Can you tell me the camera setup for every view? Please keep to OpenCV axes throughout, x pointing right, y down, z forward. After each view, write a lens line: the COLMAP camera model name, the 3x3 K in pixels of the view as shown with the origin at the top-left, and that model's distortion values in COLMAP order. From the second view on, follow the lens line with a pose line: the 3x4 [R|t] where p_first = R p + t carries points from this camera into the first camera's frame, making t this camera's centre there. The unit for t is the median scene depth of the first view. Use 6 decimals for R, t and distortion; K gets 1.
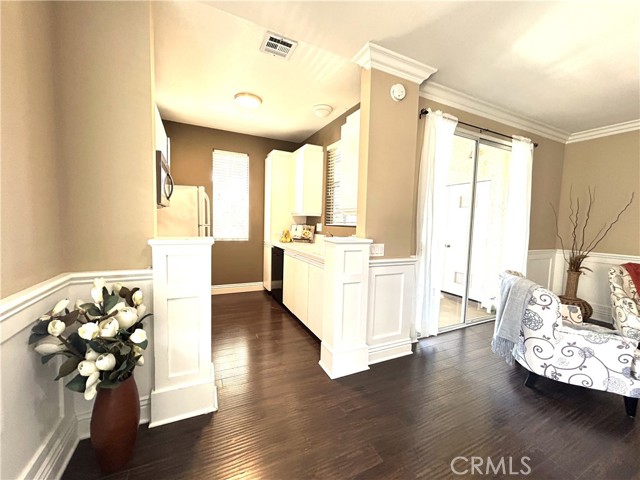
lens RADIAL K [[257.4, 0, 318.0], [0, 257.4, 239.8], [0, 0, 1]] dist [-0.000715, 0.000640]
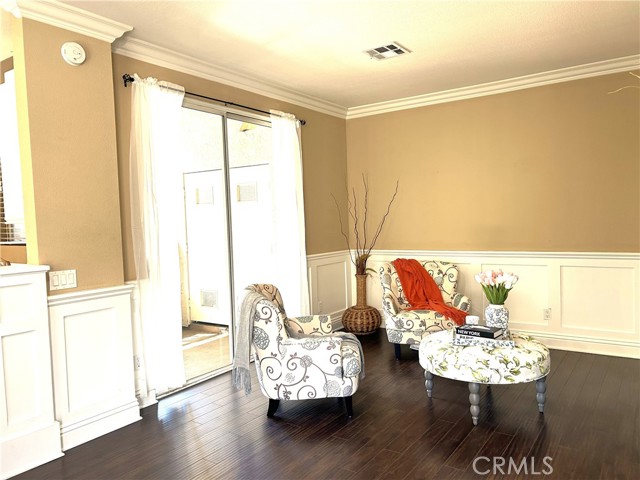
lens RADIAL K [[481.5, 0, 320.0], [0, 481.5, 241.7], [0, 0, 1]] dist [0.055524, -0.055838]
pose [[0.869486, -0.082892, 0.486953, 0.187433], [0.093474, 0.995618, 0.002576, -0.000232], [-0.485033, 0.043277, 0.873425, -0.432894]]
